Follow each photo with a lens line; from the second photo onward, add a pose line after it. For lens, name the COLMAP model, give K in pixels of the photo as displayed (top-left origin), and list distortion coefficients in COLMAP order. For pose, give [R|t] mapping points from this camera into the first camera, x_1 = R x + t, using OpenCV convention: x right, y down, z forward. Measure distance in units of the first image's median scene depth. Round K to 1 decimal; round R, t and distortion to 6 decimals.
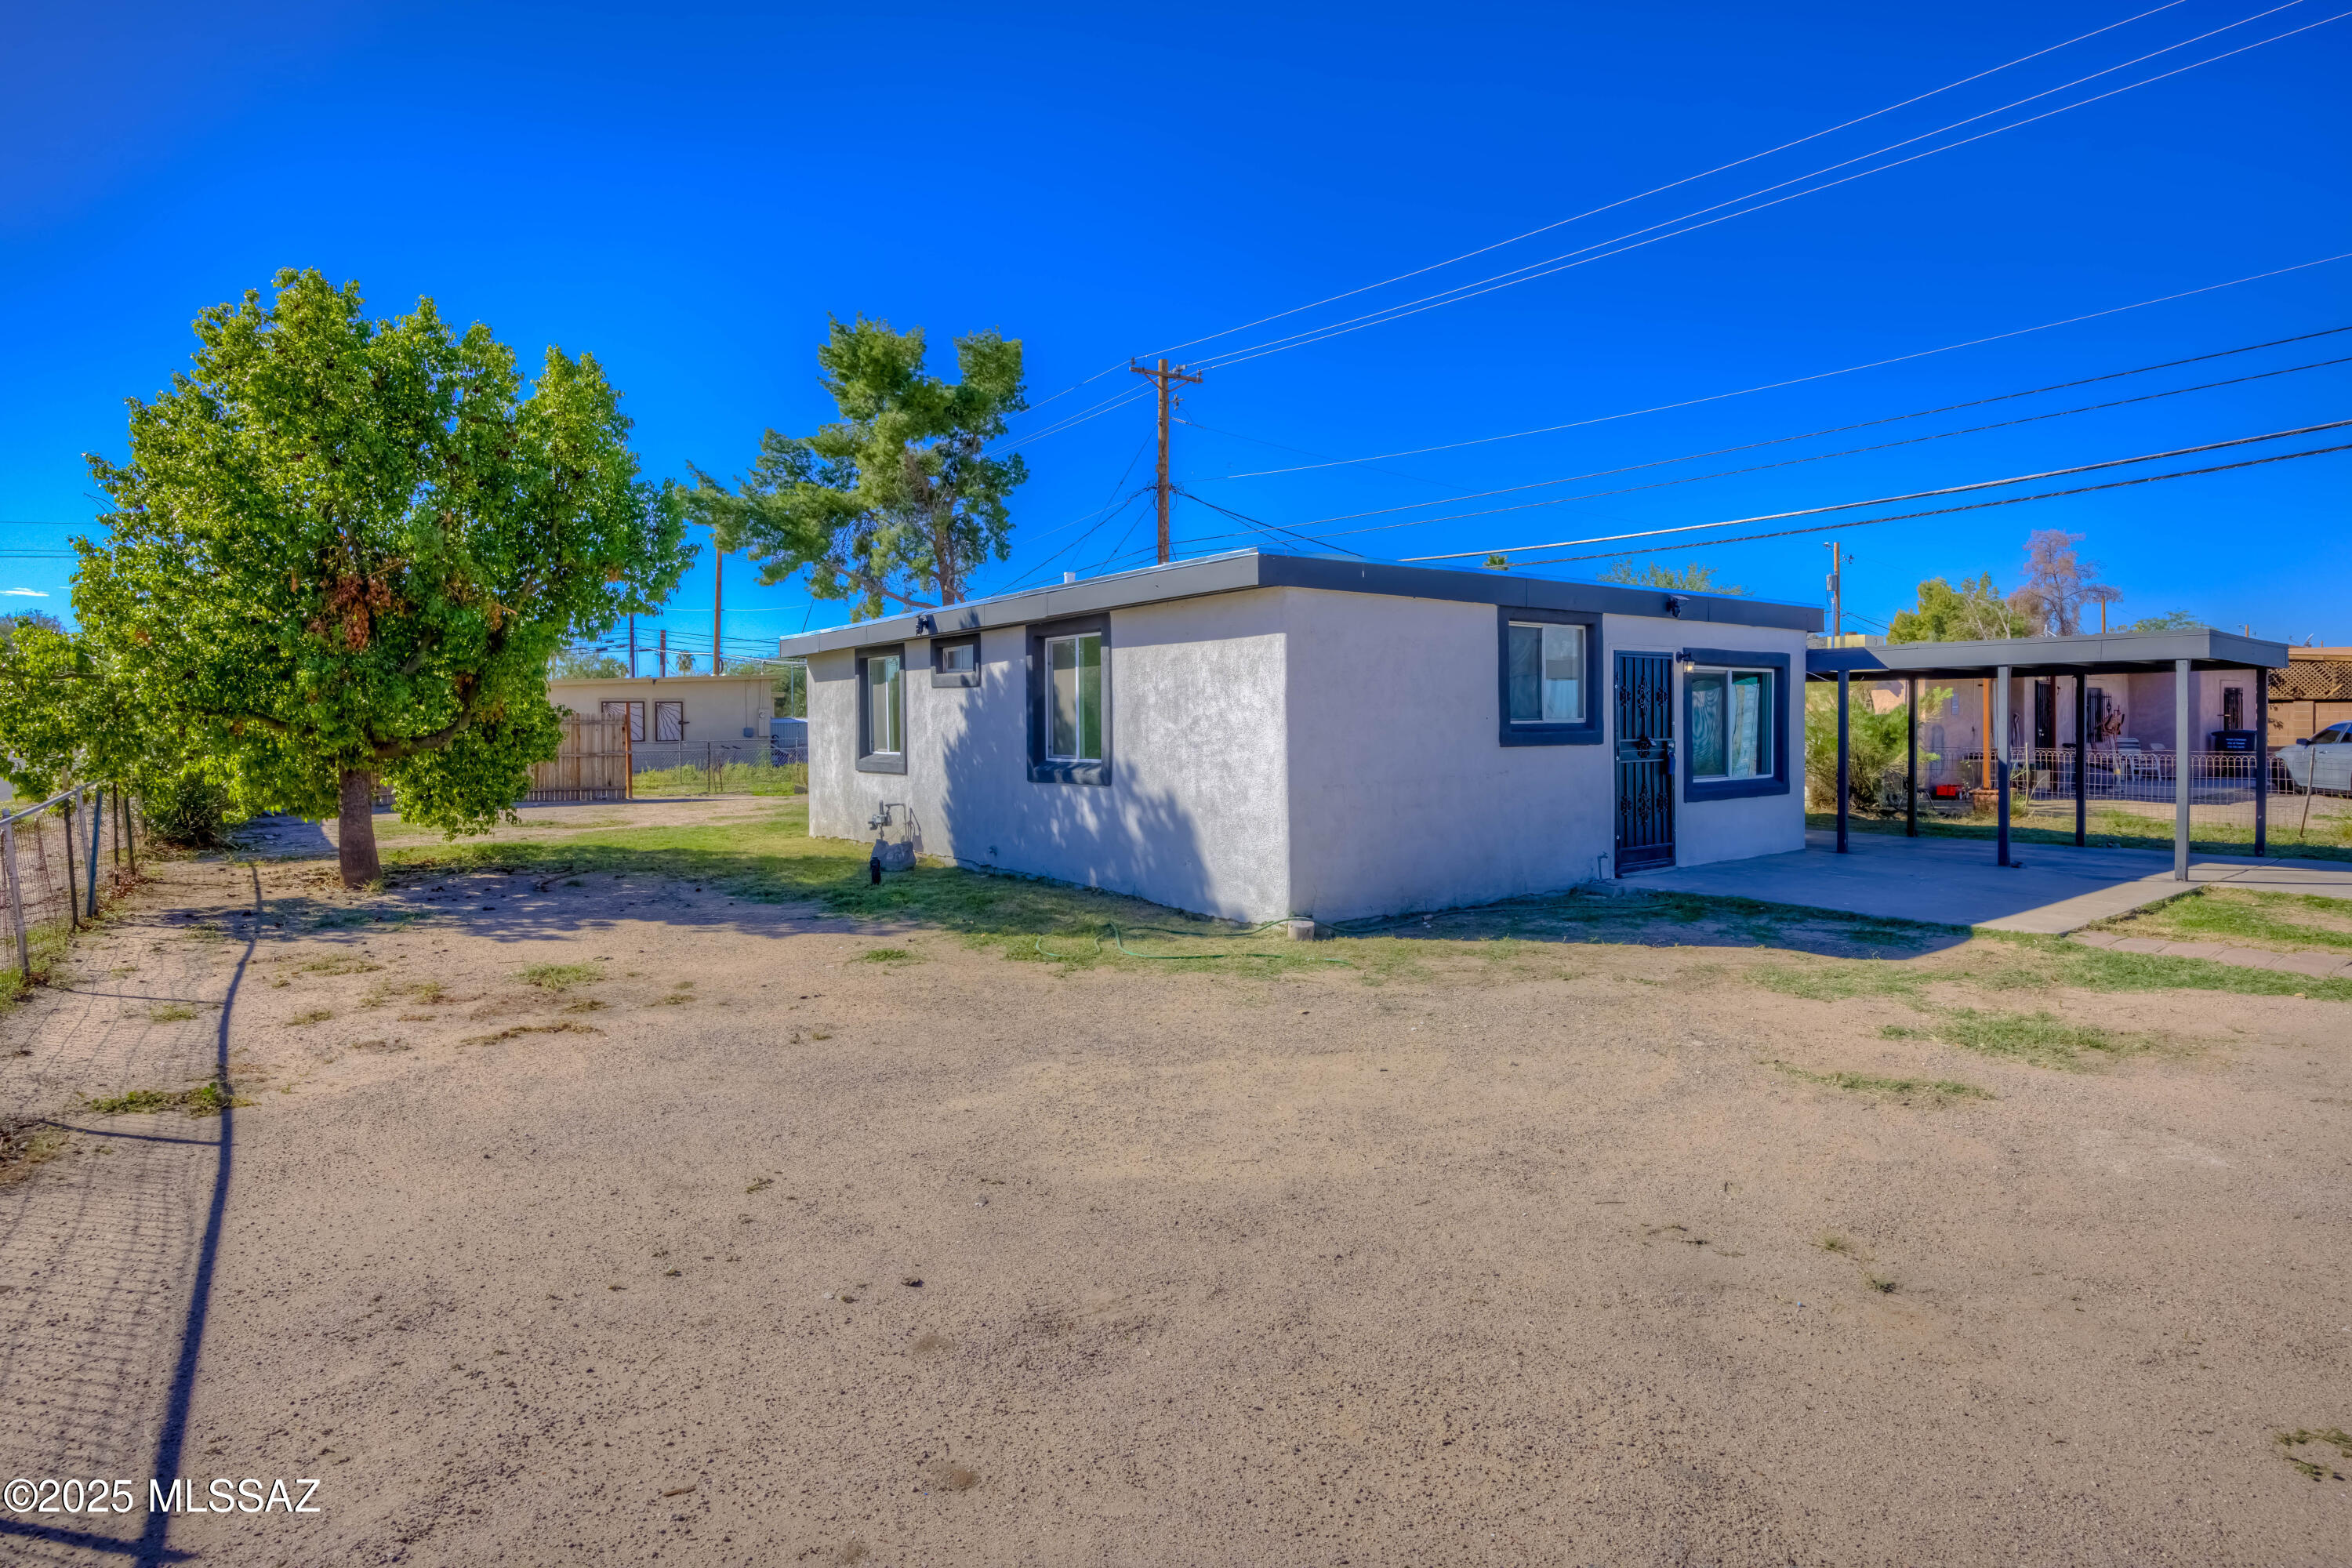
lens RADIAL K [[1245.9, 0, 1164.0], [0, 1245.9, 743.7], [0, 0, 1]] dist [-0.046578, 0.011496]
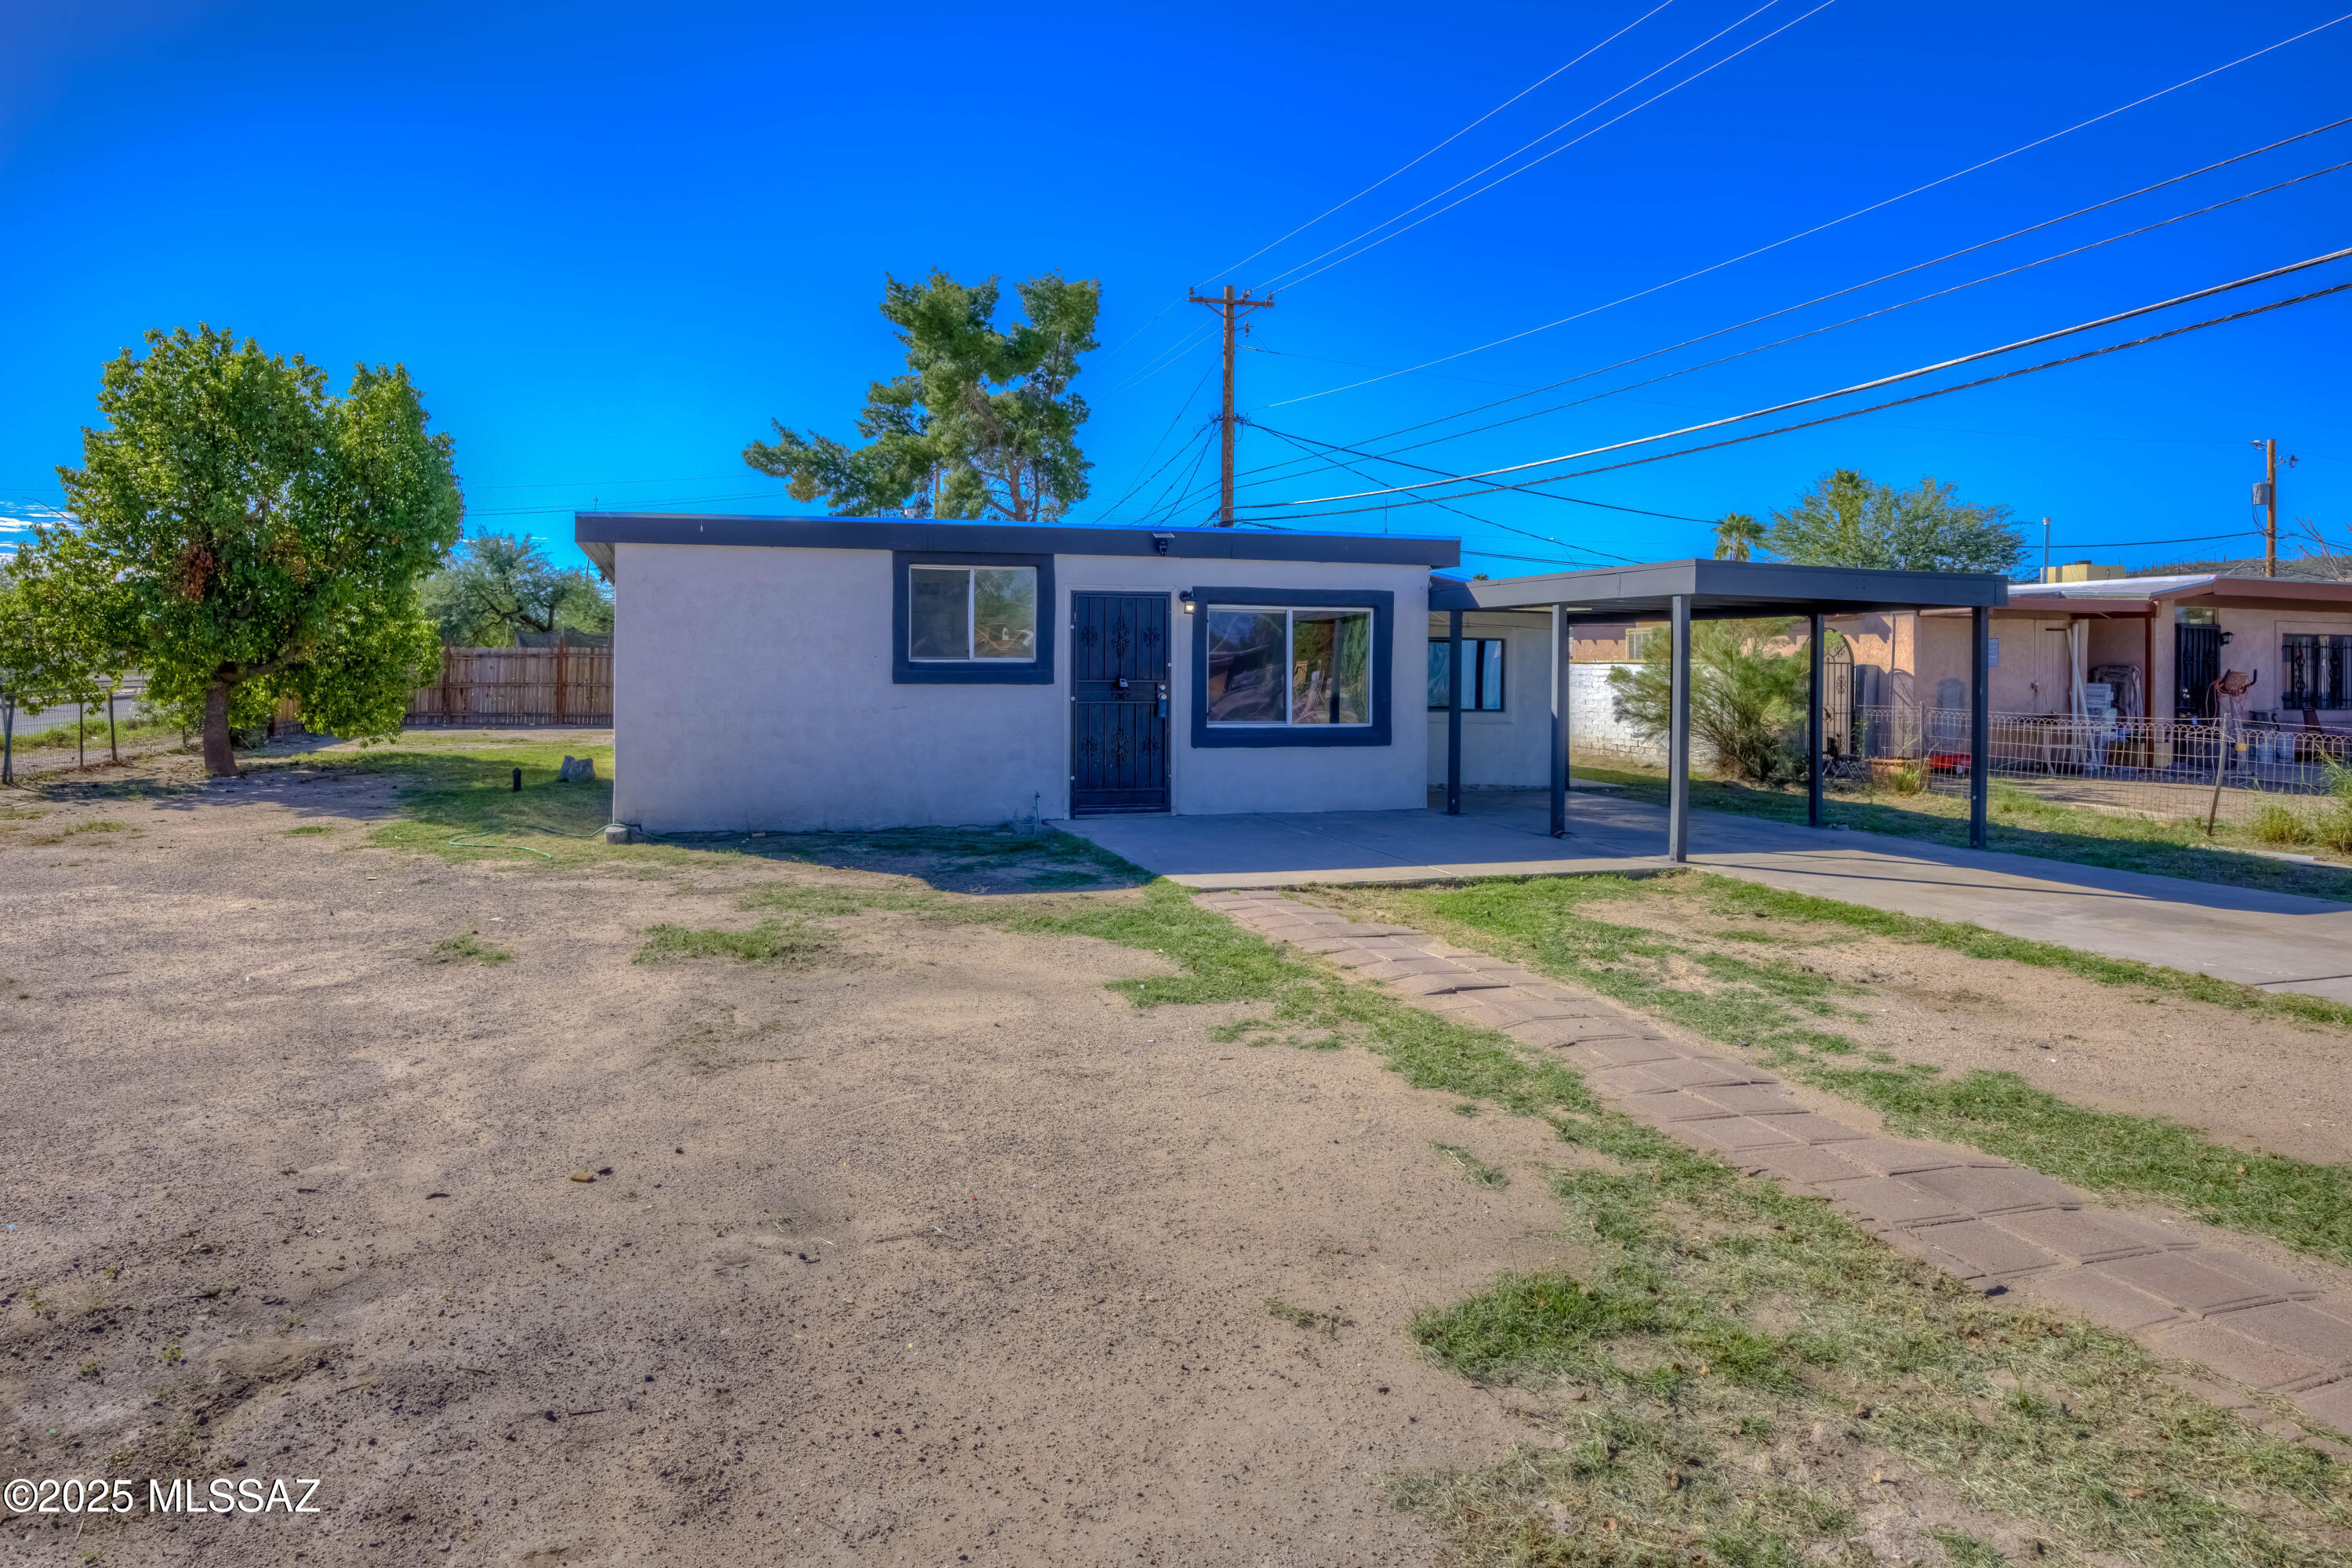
lens RADIAL K [[1399.4, 0, 1173.2], [0, 1399.4, 656.1], [0, 0, 1]] dist [-0.023598, 0.000424]
pose [[0.932357, 0.011586, -0.361354, 0.818611], [-0.020990, 0.999535, -0.022111, 0.000383], [0.360930, 0.028200, 0.932166, -0.024678]]
